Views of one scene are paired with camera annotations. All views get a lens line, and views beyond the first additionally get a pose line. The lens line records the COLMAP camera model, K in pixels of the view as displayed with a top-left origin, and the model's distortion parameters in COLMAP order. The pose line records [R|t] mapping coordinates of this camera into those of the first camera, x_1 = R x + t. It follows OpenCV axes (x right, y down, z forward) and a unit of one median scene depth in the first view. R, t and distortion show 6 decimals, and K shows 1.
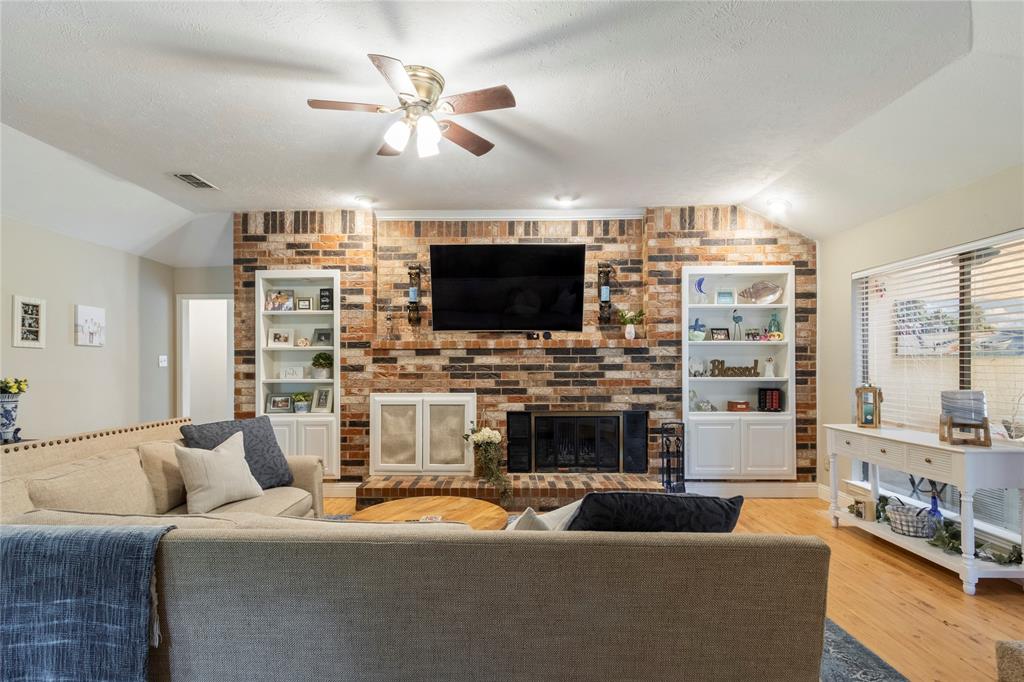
lens RADIAL K [[472.8, 0, 500.4], [0, 472.8, 360.4], [0, 0, 1]] dist [0.002155, 0.000075]
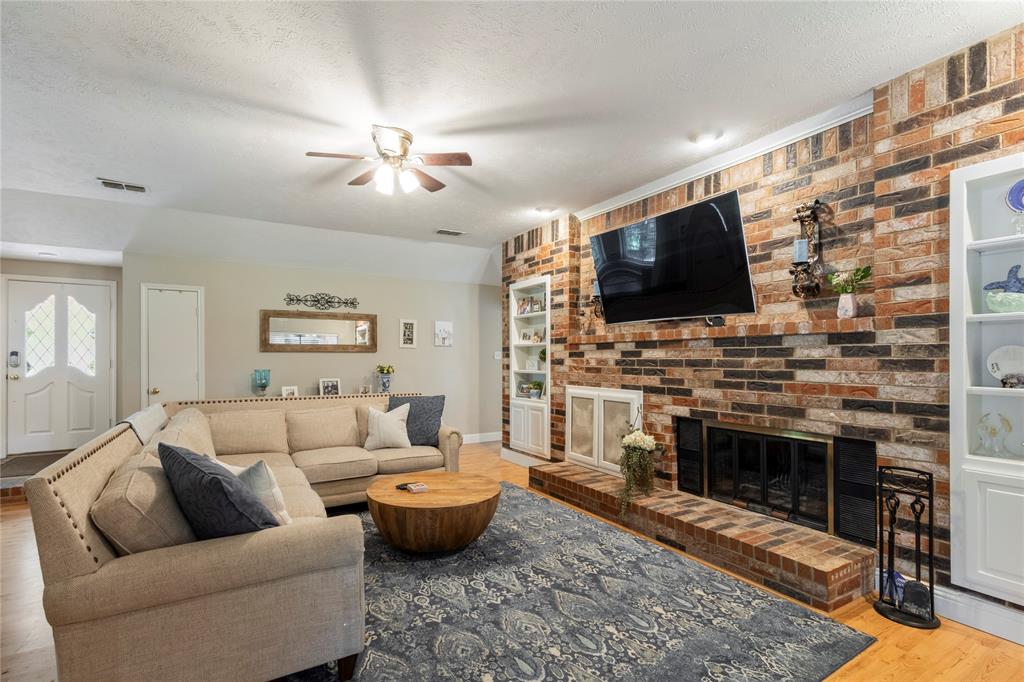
lens RADIAL K [[472.8, 0, 501.6], [0, 472.8, 355.8], [0, 0, 1]] dist [0.002155, 0.000075]
pose [[0.523425, -0.000110, -0.852071, 0.565058], [0.005238, 0.999982, 0.003089, -0.001446], [0.852055, -0.006080, 0.523416, 0.309503]]
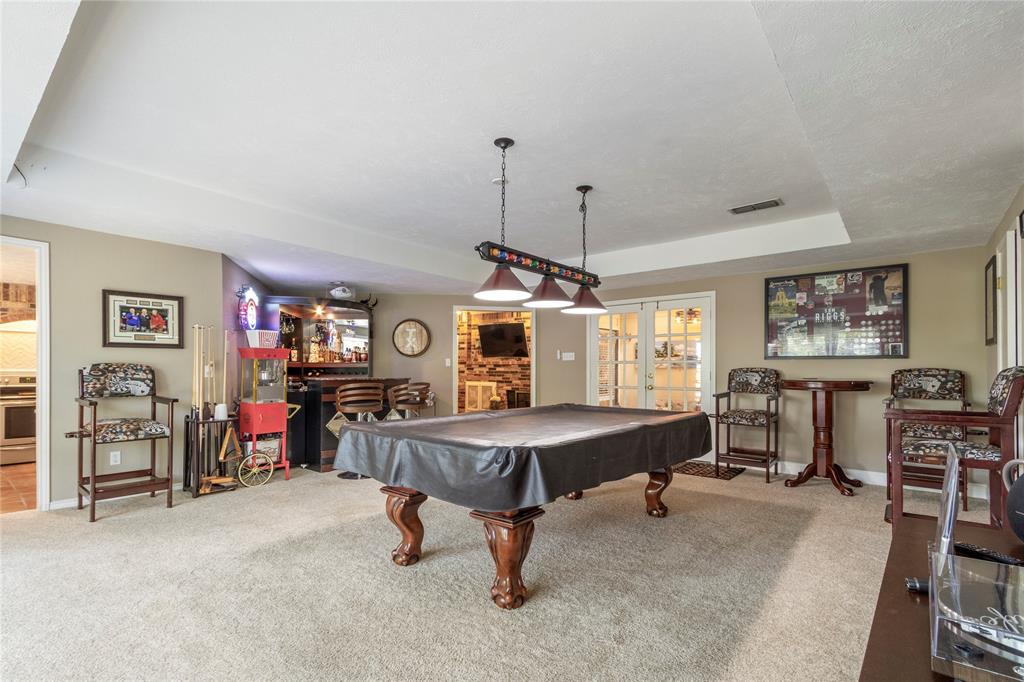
lens RADIAL K [[472.8, 0, 508.5], [0, 472.8, 363.4], [0, 0, 1]] dist [0.002155, 0.000075]
pose [[0.778593, -0.000347, -0.627529, 1.566194], [-0.000826, 0.999998, -0.001578, -0.026452], [0.627528, 0.001747, 0.778592, -0.906680]]
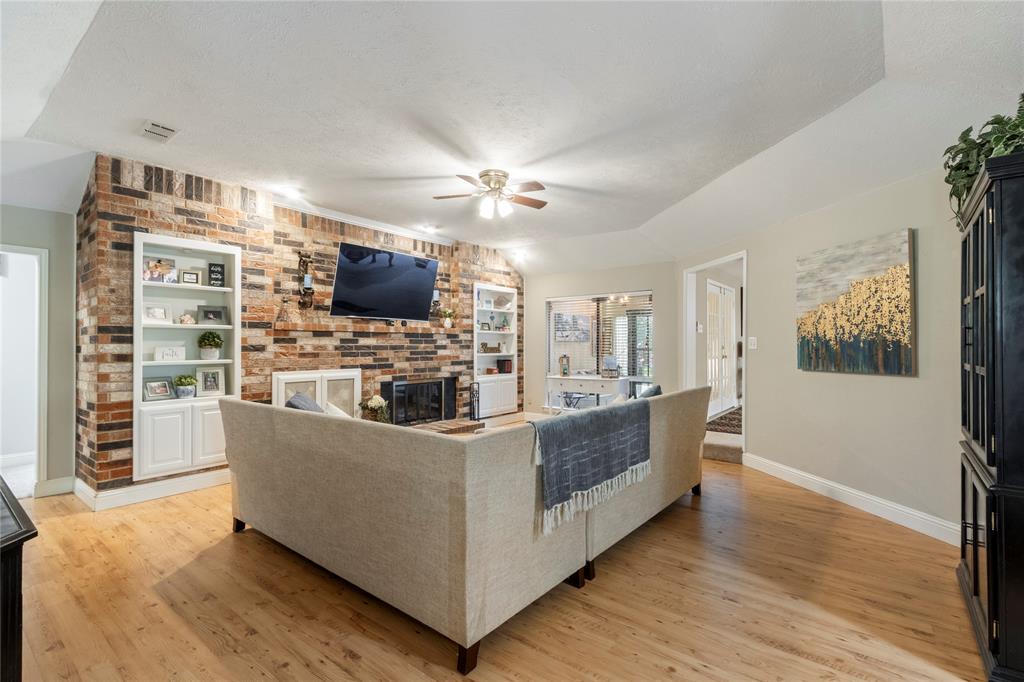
lens RADIAL K [[472.8, 0, 507.2], [0, 472.8, 342.6], [0, 0, 1]] dist [0.002155, 0.000075]
pose [[0.605223, 0.007806, 0.796018, -0.785543], [-0.004519, 0.999970, -0.006370, 0.008481], [-0.796043, 0.000258, 0.605239, -0.031283]]
